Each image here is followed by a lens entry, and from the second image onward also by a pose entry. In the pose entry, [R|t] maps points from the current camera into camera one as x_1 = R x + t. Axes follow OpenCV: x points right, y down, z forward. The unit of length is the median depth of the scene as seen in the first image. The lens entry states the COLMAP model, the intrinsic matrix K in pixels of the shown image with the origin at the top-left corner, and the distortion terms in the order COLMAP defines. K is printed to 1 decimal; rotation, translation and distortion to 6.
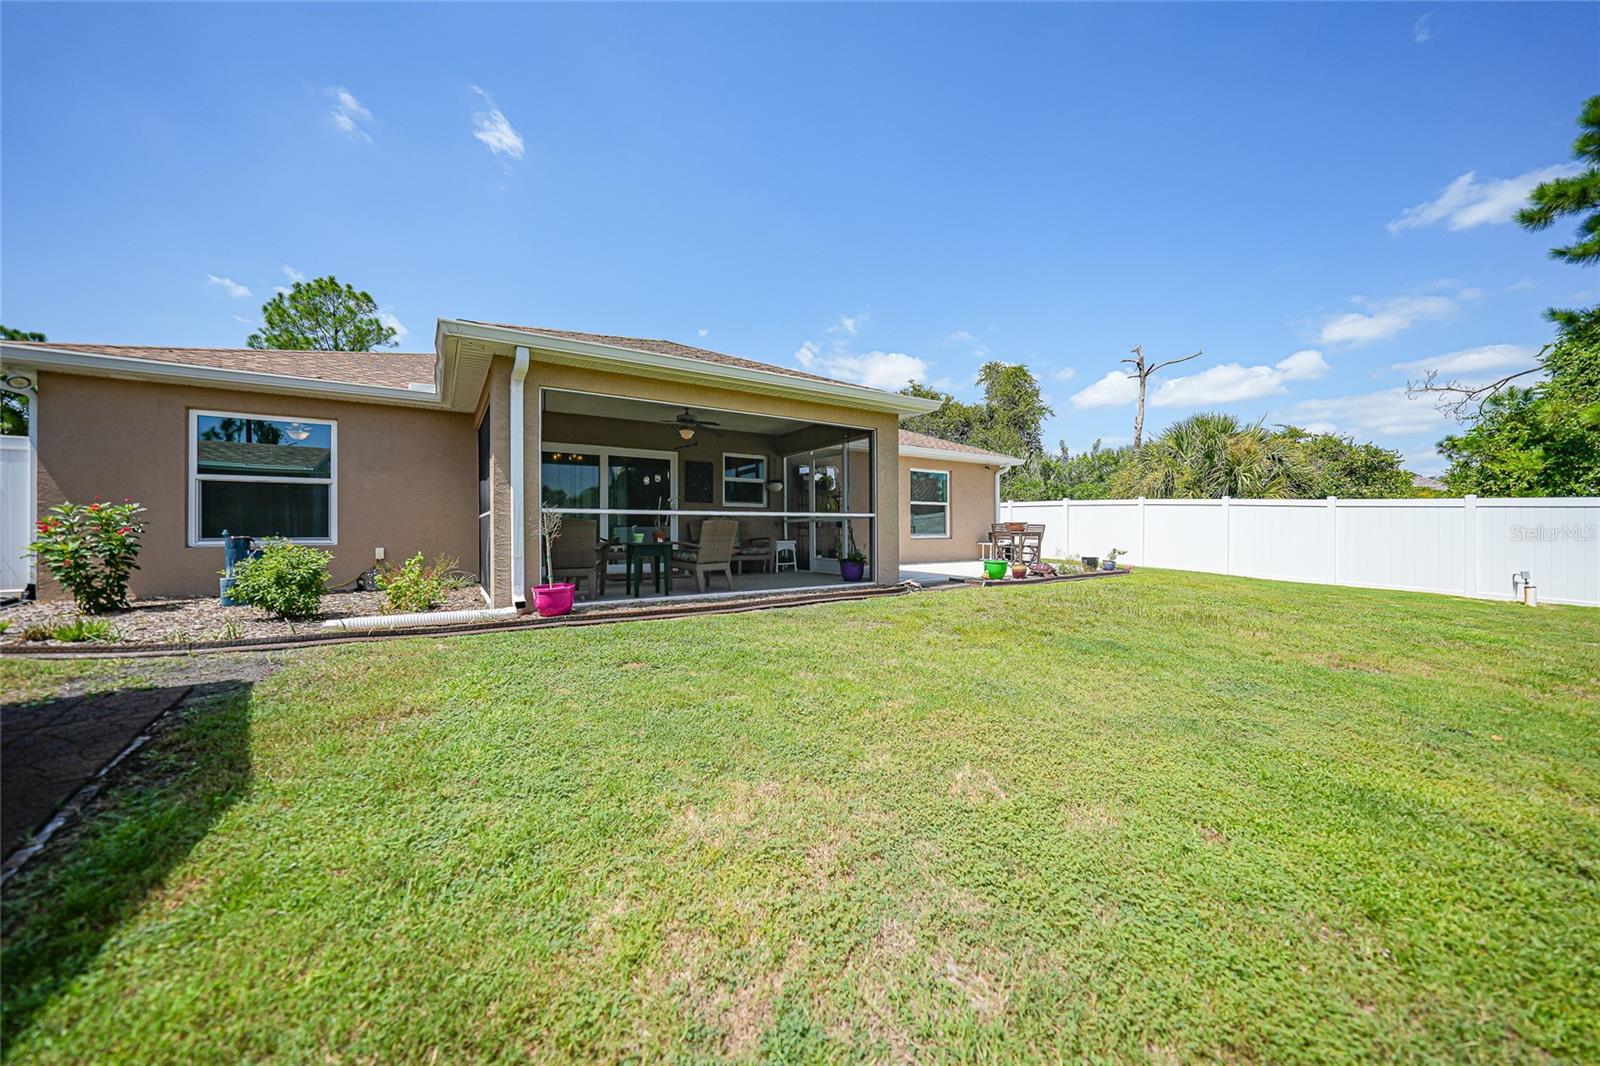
lens RADIAL K [[557.4, 0, 804.2], [0, 557.4, 534.6], [0, 0, 1]] dist [-0.019105, 0.004126]
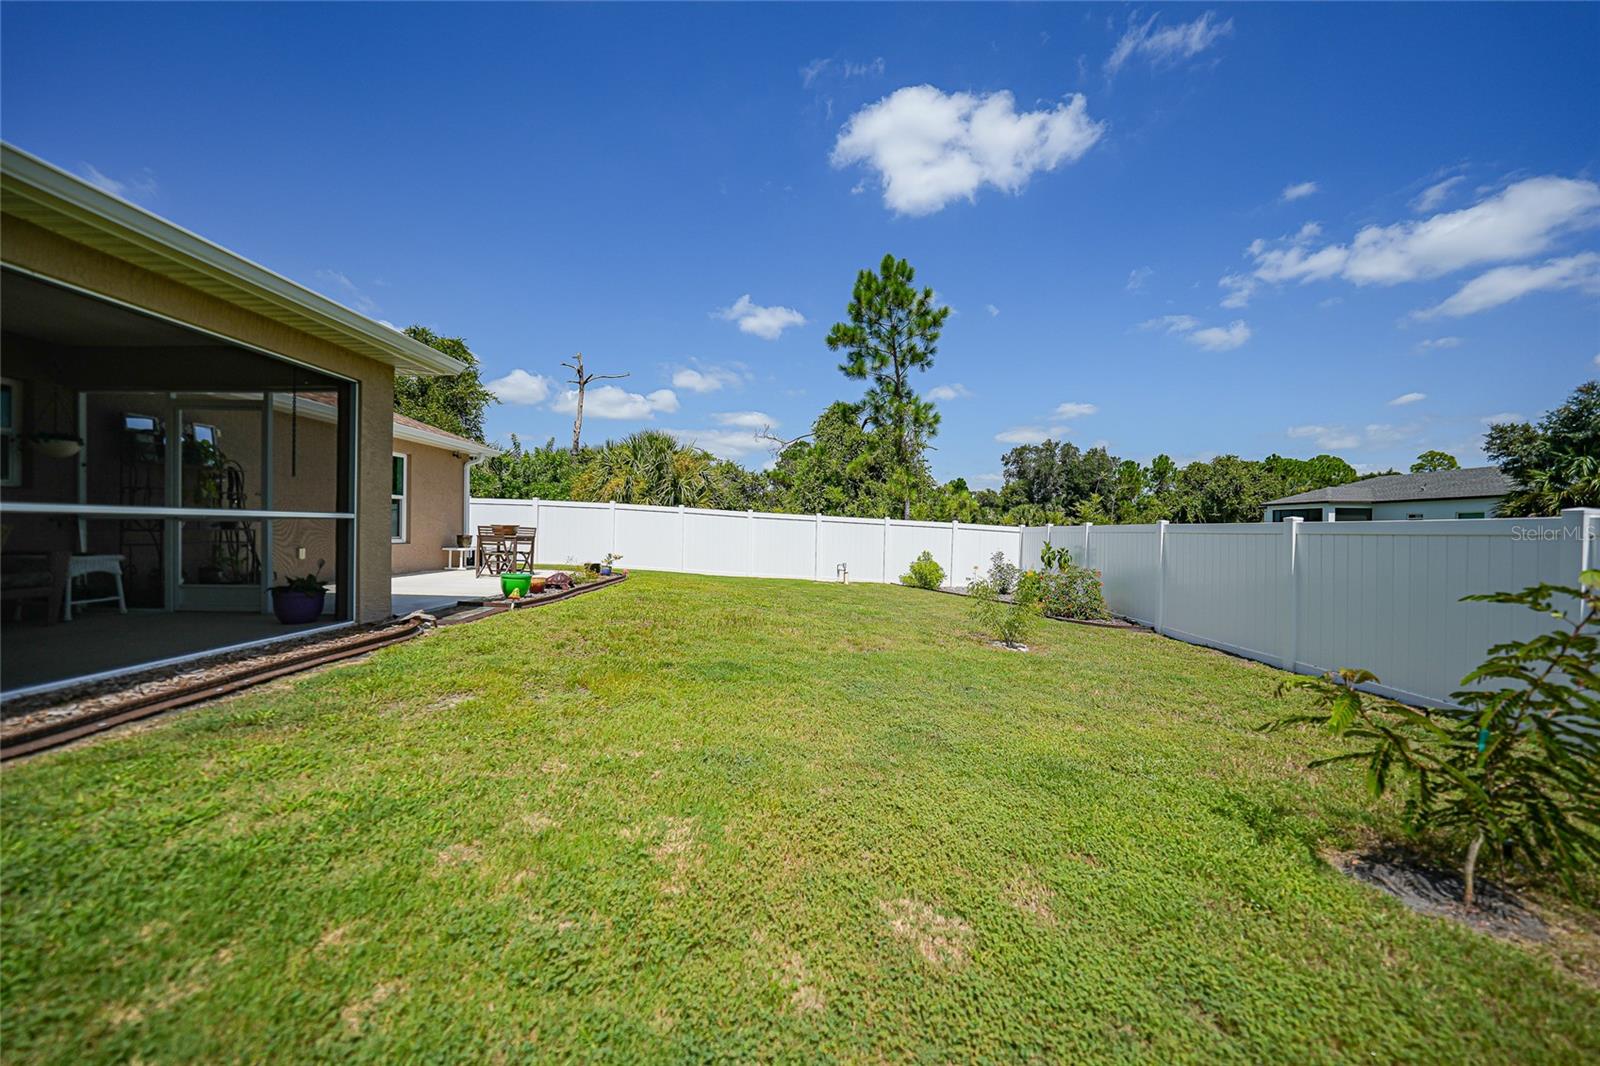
lens RADIAL K [[557.4, 0, 797.1], [0, 557.4, 535.3], [0, 0, 1]] dist [-0.019105, 0.004126]
pose [[0.551972, 0.001556, 0.833861, -0.086727], [-0.009972, 0.999939, 0.004735, -0.015517], [-0.833803, -0.010929, 0.551954, 0.165596]]
